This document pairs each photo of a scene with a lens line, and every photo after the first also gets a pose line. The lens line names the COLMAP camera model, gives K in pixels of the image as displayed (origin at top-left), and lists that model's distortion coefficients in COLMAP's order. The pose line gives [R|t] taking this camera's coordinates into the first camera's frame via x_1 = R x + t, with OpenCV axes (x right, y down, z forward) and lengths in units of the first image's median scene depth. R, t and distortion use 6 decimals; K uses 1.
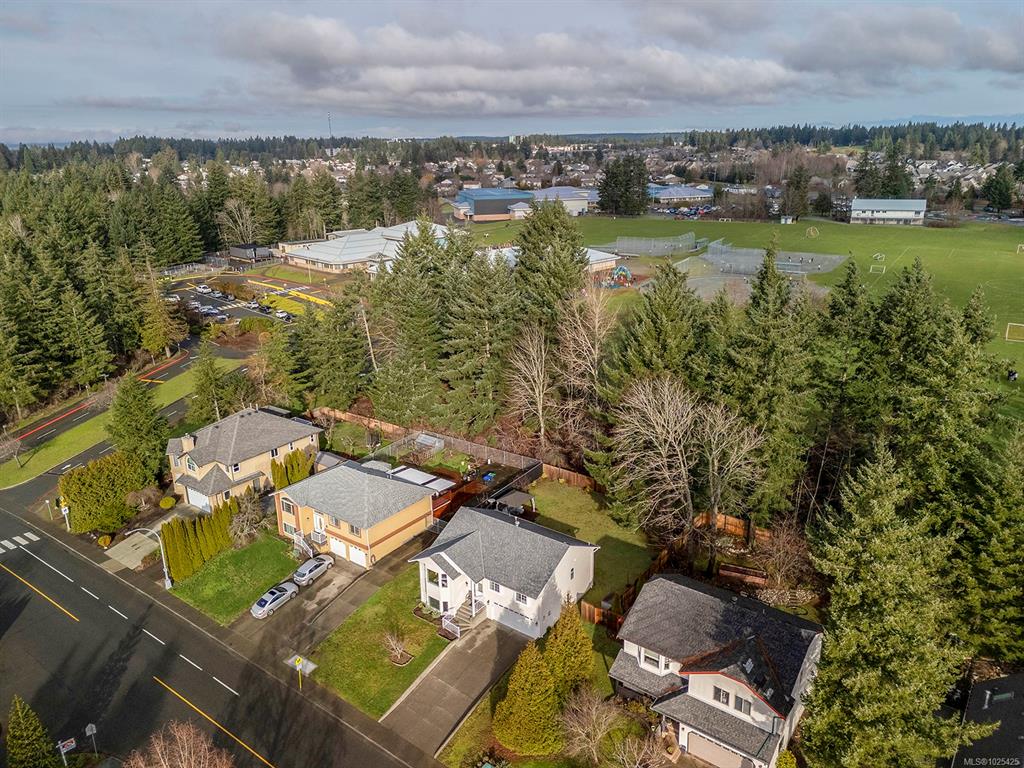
lens RADIAL K [[744.8, 0, 512.0], [0, 744.8, 384.0], [0, 0, 1]] dist [0.085824, -0.085154]
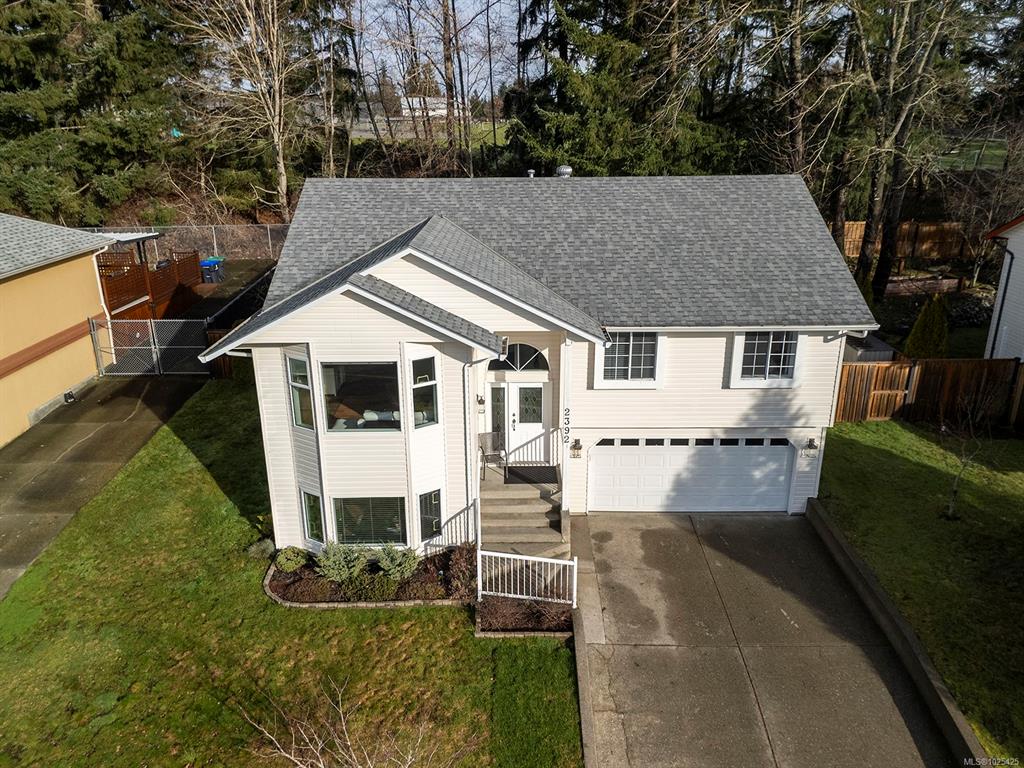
lens RADIAL K [[763.5, 0, 507.8], [0, 763.5, 375.1], [0, 0, 1]] dist [0.087919, -0.092700]
pose [[0.796488, -0.187529, 0.574839, -0.173637], [0.182614, 0.980901, 0.066971, 0.218877], [-0.576420, 0.051632, 0.815521, 0.714708]]
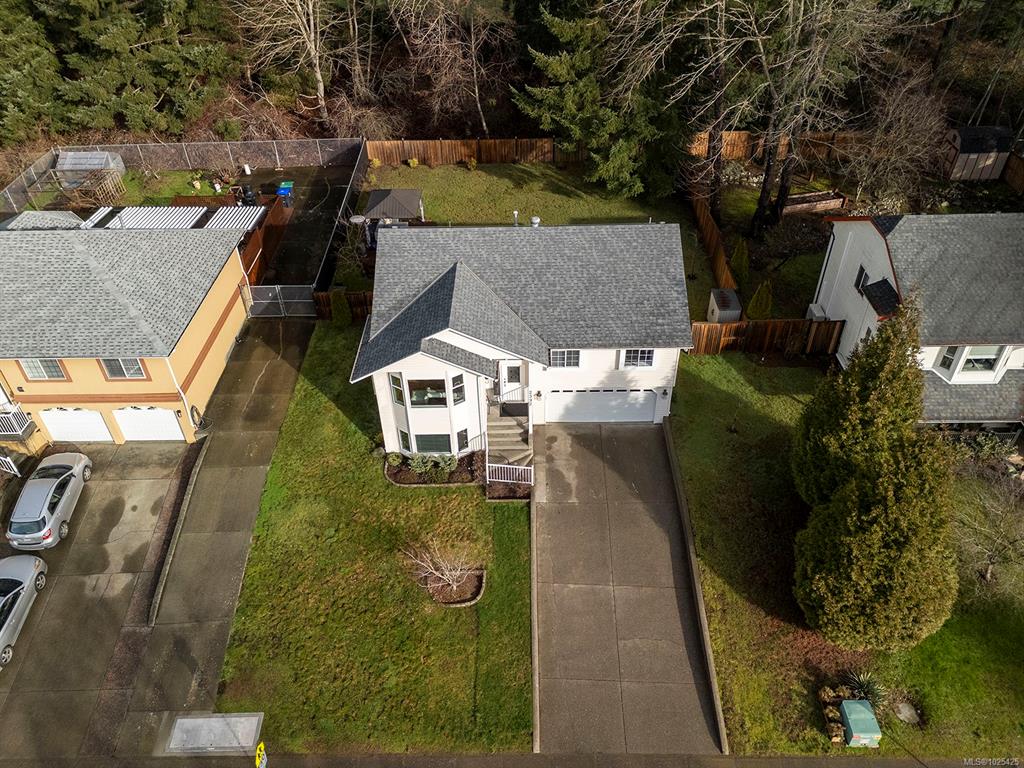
lens RADIAL K [[744.8, 0, 512.0], [0, 744.8, 384.0], [0, 0, 1]] dist [0.085824, -0.085154]
pose [[0.798828, -0.374824, 0.470512, -0.235253], [0.191339, 0.899850, 0.391995, 0.086700], [-0.570319, -0.223109, 0.790543, 0.570706]]
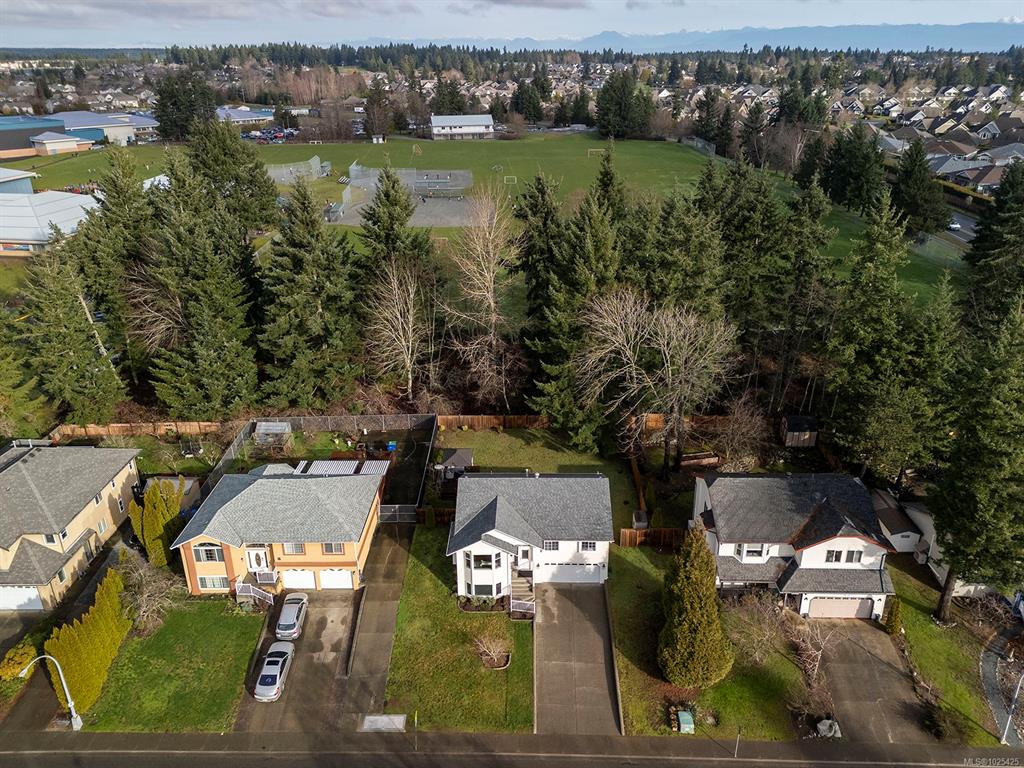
lens RADIAL K [[763.5, 0, 507.8], [0, 763.5, 375.1], [0, 0, 1]] dist [0.087919, -0.092700]
pose [[0.810450, -0.222188, 0.542036, -0.456320], [0.181494, 0.974988, 0.128291, -0.052410], [-0.556984, -0.005597, 0.830505, 0.226159]]
